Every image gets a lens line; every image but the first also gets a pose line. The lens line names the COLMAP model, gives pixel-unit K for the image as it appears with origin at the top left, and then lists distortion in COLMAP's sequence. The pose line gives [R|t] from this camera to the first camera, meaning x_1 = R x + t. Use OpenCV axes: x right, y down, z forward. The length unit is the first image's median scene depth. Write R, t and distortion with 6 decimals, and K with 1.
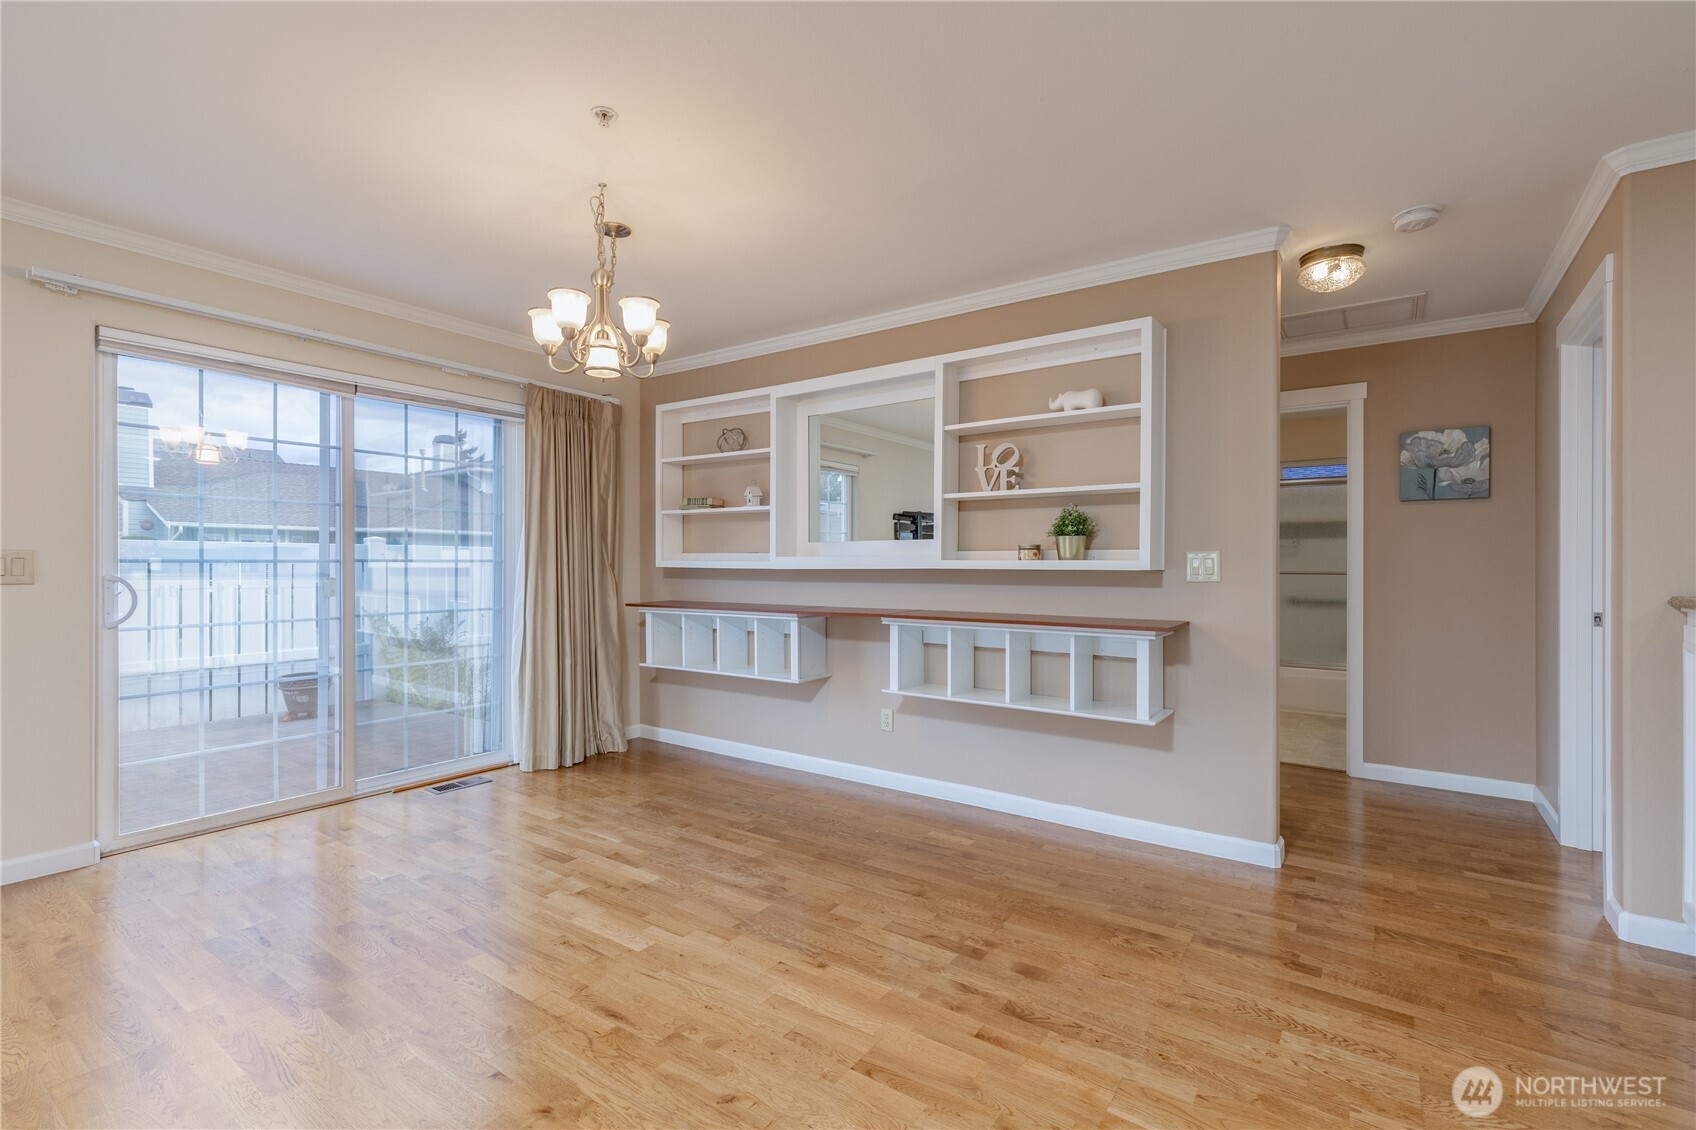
lens RADIAL K [[779.0, 0, 844.6], [0, 779.0, 567.3], [0, 0, 1]] dist [0.012973, 0.000045]
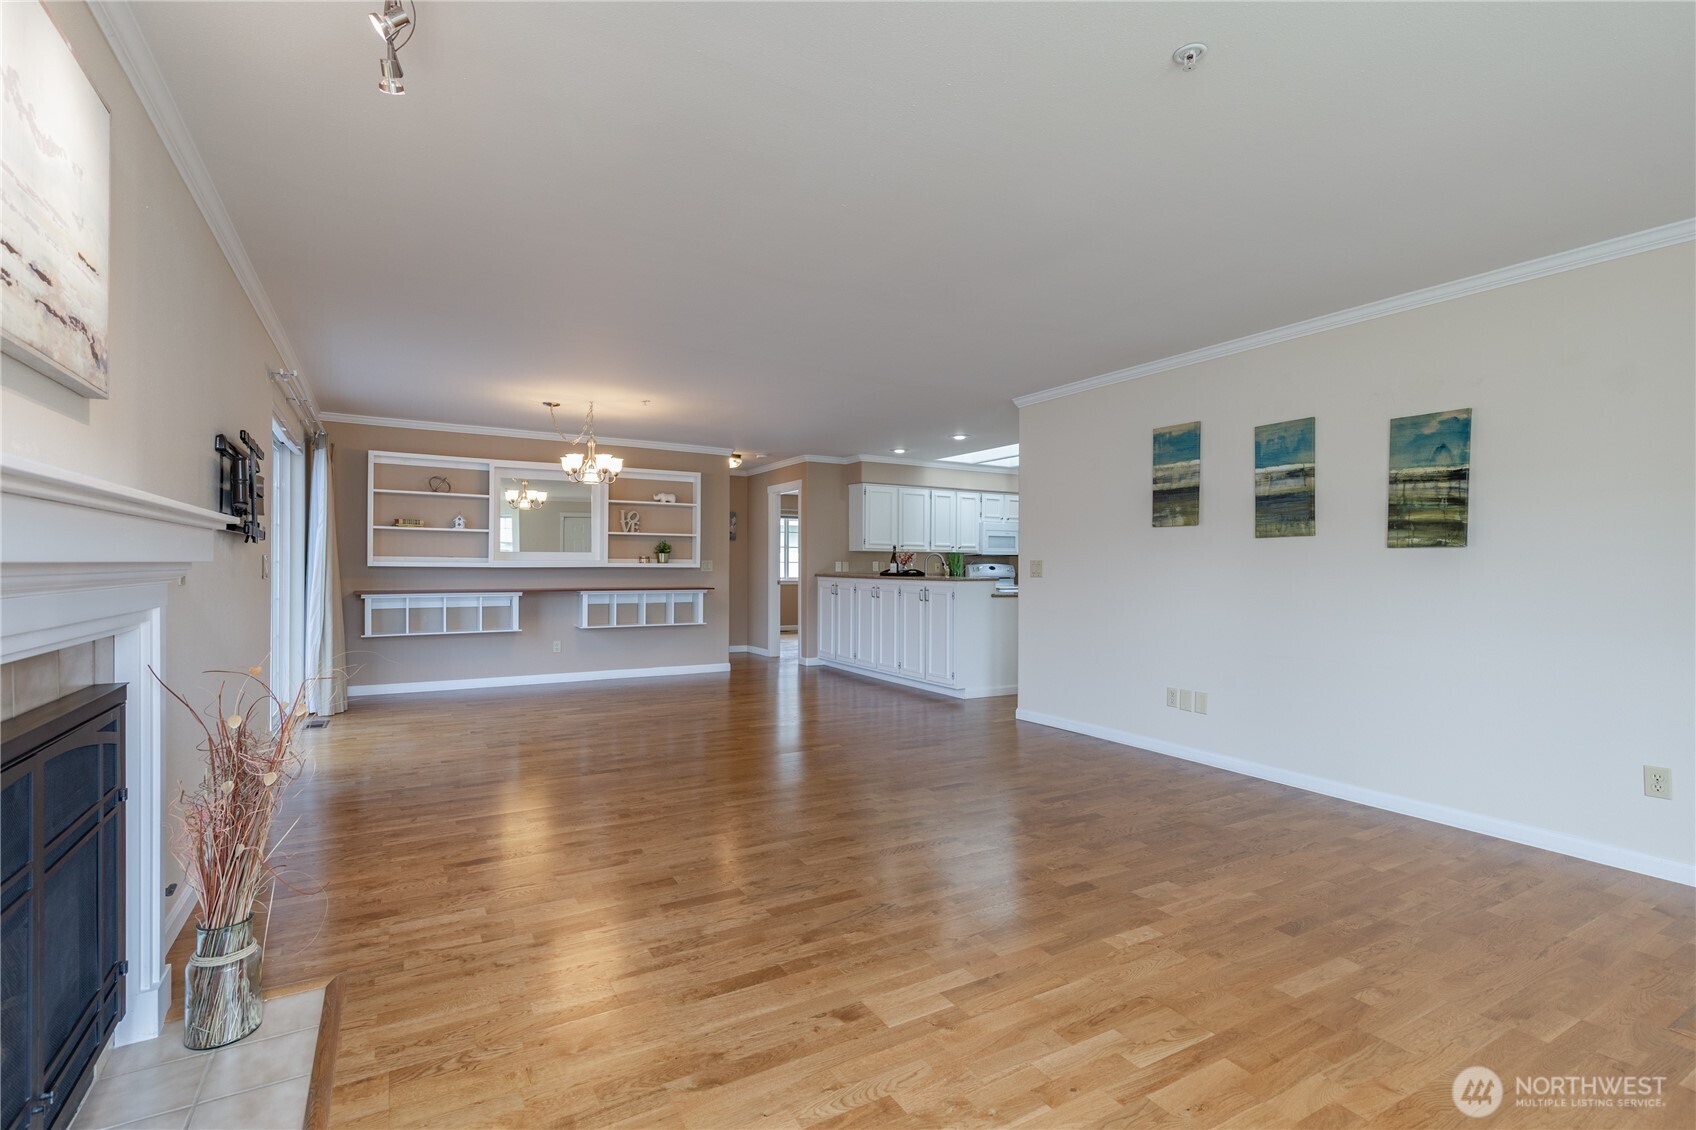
lens RADIAL K [[779.0, 0, 846.1], [0, 779.0, 568.5], [0, 0, 1]] dist [0.012973, 0.000045]
pose [[0.409152, -0.000189, 0.912466, -1.578179], [0.001162, 0.999999, -0.000314, 0.007483], [-0.912466, 0.001189, 0.409152, -0.470256]]
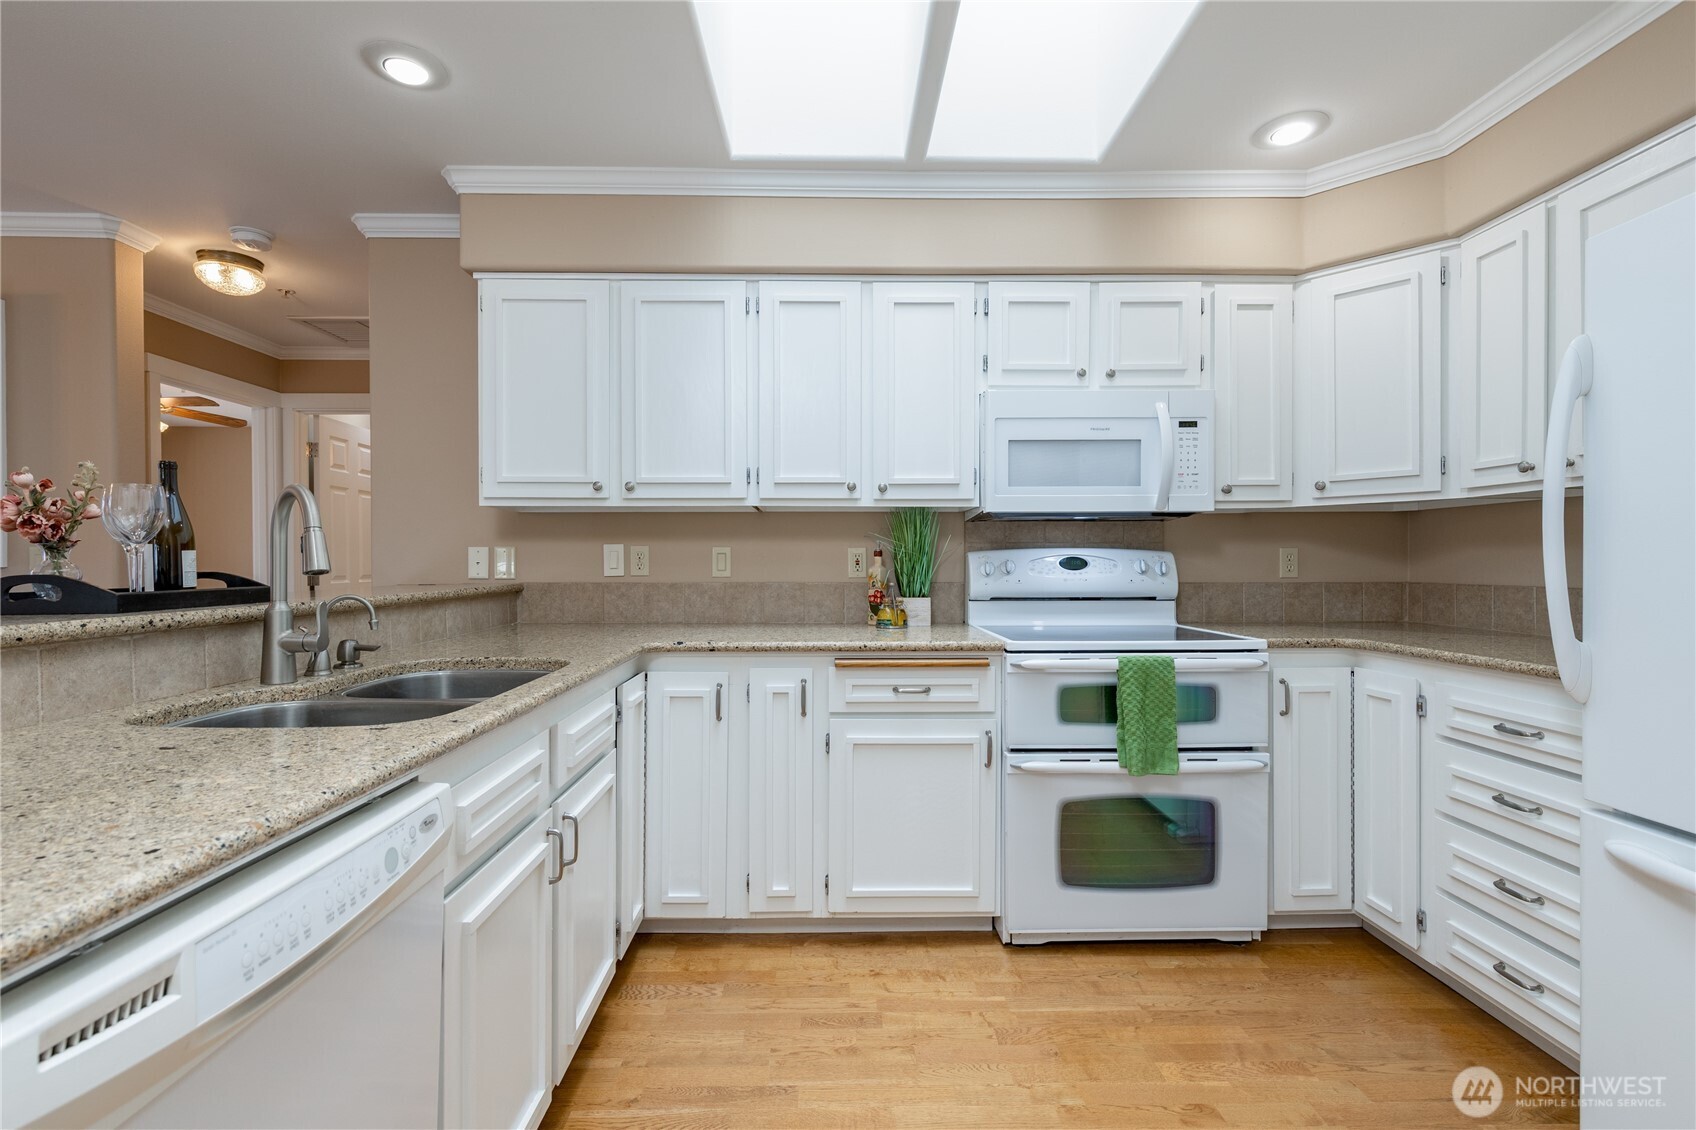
lens RADIAL K [[779.0, 0, 846.1], [0, 779.0, 567.6], [0, 0, 1]] dist [0.012973, 0.000045]
pose [[0.805338, -0.008741, 0.592751, 0.609841], [0.006712, 0.999962, 0.005626, 0.004275], [-0.592777, -0.000553, 0.805366, -0.293333]]
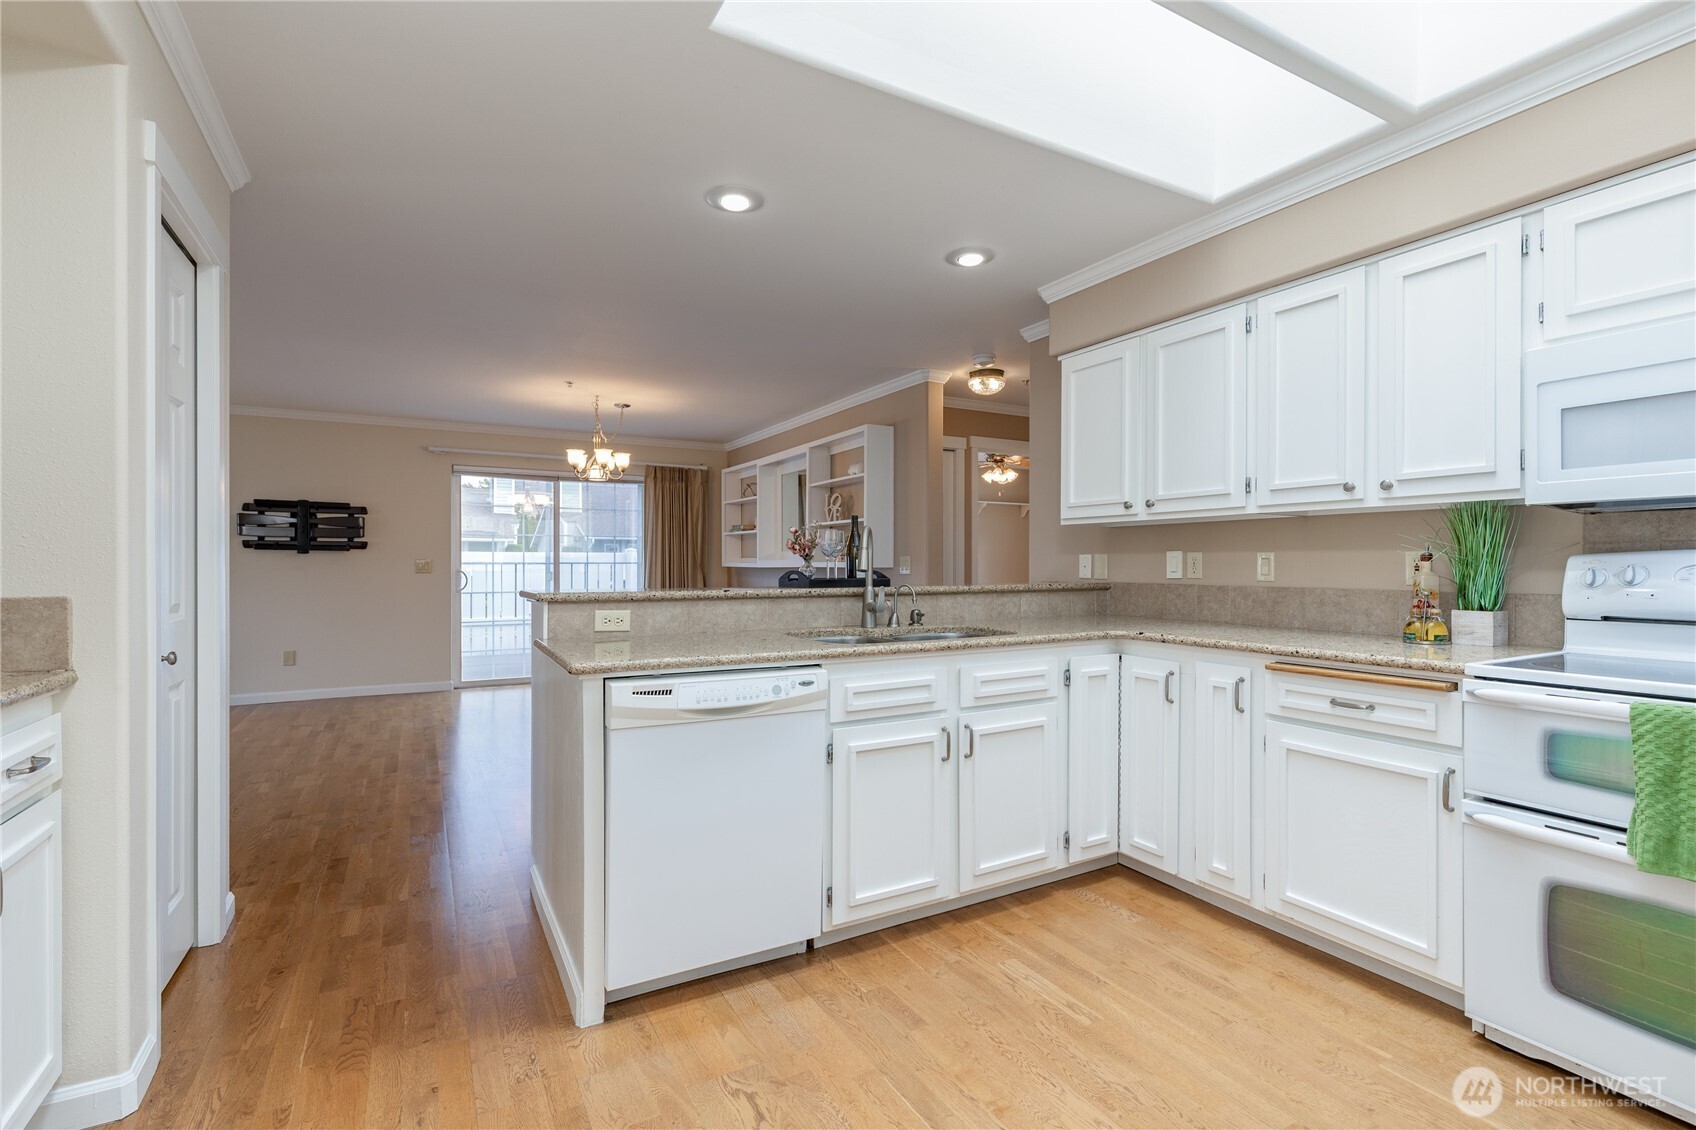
lens RADIAL K [[779.0, 0, 848.7], [0, 779.0, 564.6], [0, 0, 1]] dist [0.012973, 0.000045]
pose [[0.906065, -0.000752, -0.423138, 0.945503], [-0.001617, 0.999985, -0.005239, 0.005166], [0.423136, 0.005431, 0.906050, -0.524766]]
